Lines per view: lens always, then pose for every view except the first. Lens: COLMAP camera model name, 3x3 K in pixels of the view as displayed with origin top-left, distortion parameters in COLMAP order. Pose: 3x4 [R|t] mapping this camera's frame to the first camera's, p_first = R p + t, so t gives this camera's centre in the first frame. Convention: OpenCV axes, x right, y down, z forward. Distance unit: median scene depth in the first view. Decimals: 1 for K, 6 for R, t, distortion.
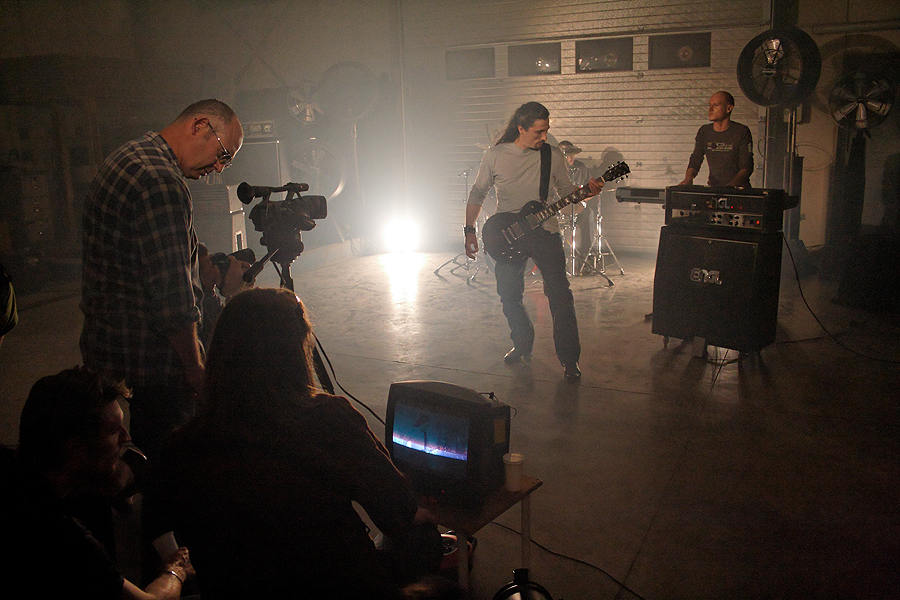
lens RADIAL K [[768.0, 0, 451.1], [0, 768.0, 293.1], [0, 0, 1]] dist [-0.021913, 0.045478]
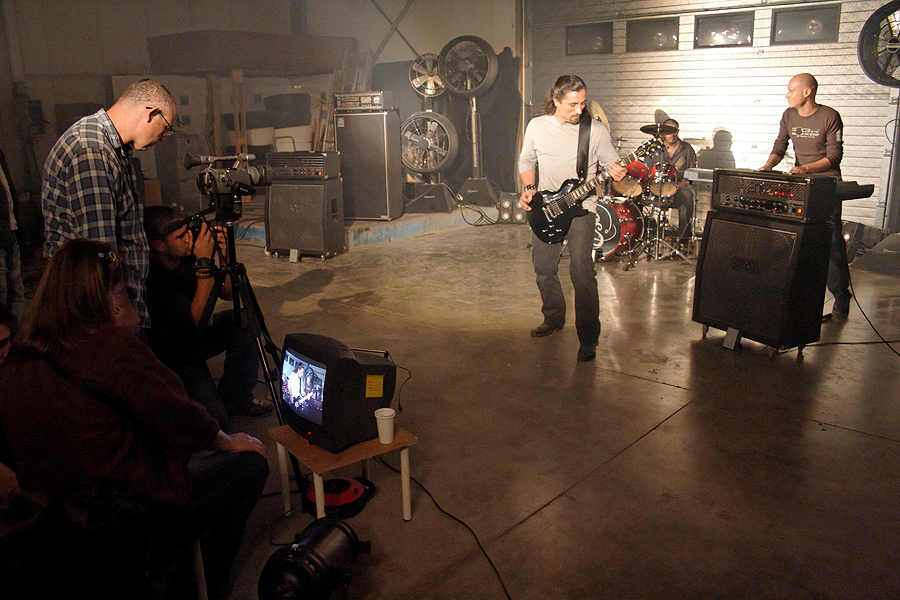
lens RADIAL K [[768.0, 0, 451.3], [0, 768.0, 301.8], [0, 0, 1]] dist [-0.021913, 0.045478]
pose [[0.968939, 0.082985, -0.232961, 0.165908], [-0.071778, 0.995836, 0.056194, -0.005092], [0.236655, -0.037727, 0.970861, -0.022447]]
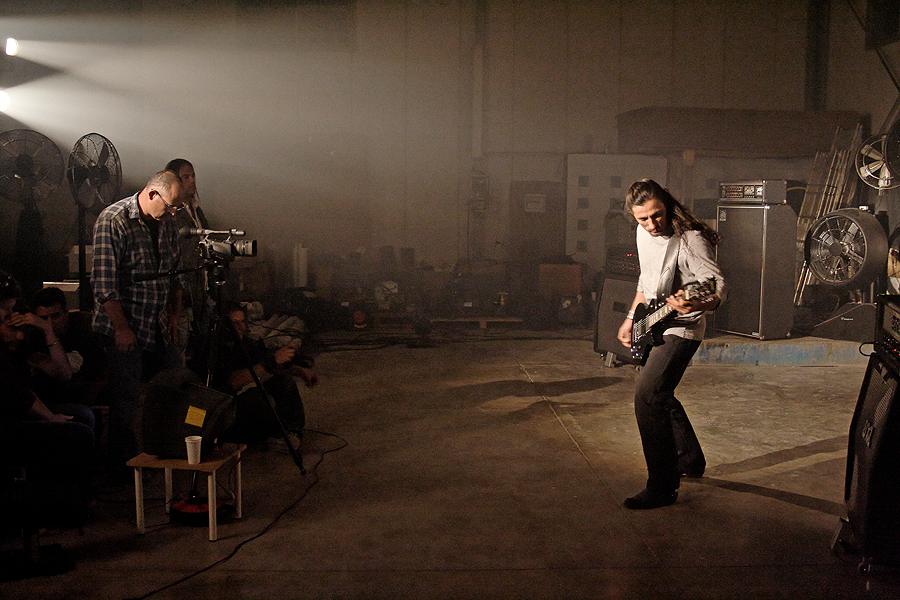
lens RADIAL K [[1032.9, 0, 456.8], [0, 1032.9, 291.8], [0, 0, 1]] dist [-0.016886, 0.000000]
pose [[0.533238, 0.139663, -0.834357, 0.715225], [-0.217522, 0.975753, 0.024313, -0.073136], [0.817522, 0.168527, 0.550688, 0.121895]]
